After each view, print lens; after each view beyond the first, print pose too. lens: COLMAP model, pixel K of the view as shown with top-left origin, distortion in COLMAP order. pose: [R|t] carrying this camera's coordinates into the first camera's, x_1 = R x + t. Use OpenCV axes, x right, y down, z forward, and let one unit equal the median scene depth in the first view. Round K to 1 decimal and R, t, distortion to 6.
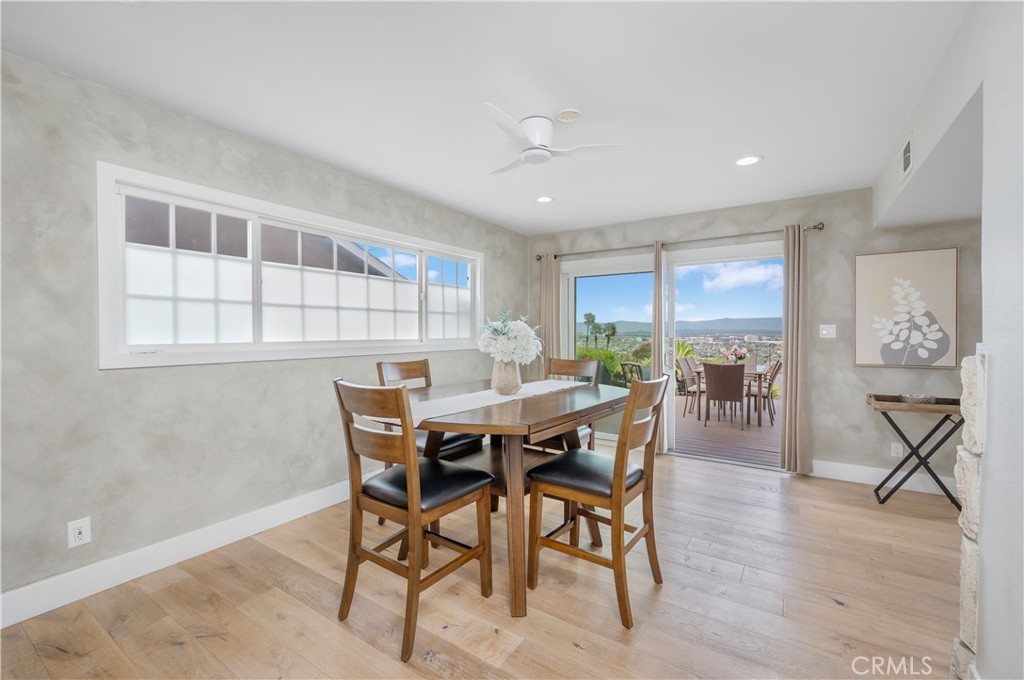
lens RADIAL K [[443.6, 0, 503.6], [0, 443.6, 341.7], [0, 0, 1]] dist [0.016666, -0.000103]
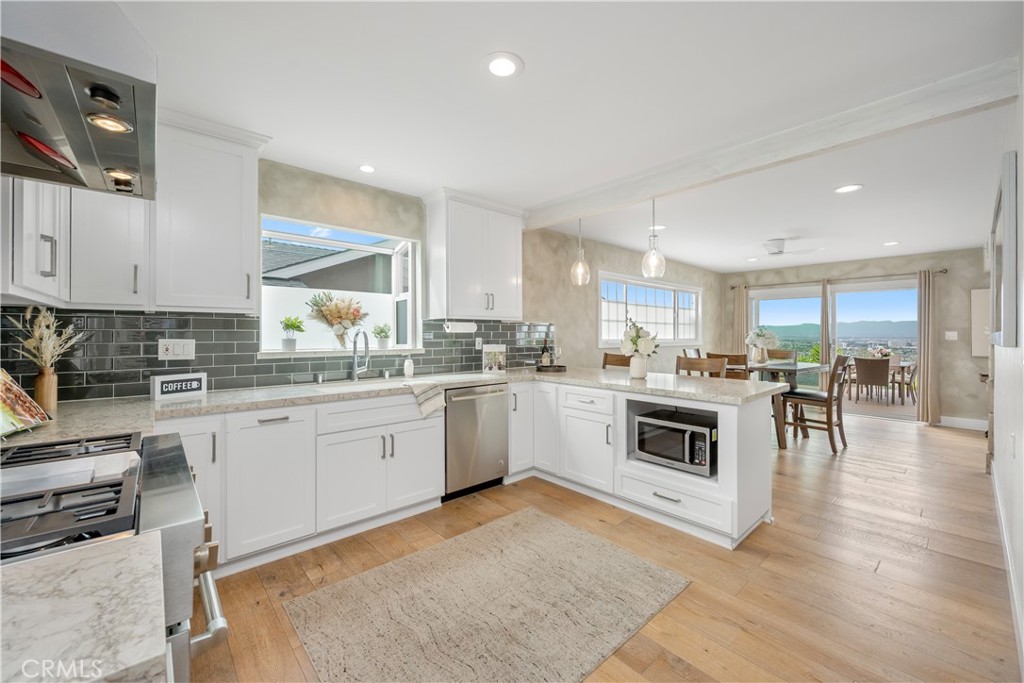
lens RADIAL K [[401.0, 0, 519.1], [0, 401.0, 335.5], [0, 0, 1]] dist [0.005425, 0.000127]
pose [[0.970079, 0.005620, -0.242726, -0.364032], [-0.010517, 0.999766, -0.018882, 0.016699], [0.242563, 0.020870, 0.969911, -0.662126]]
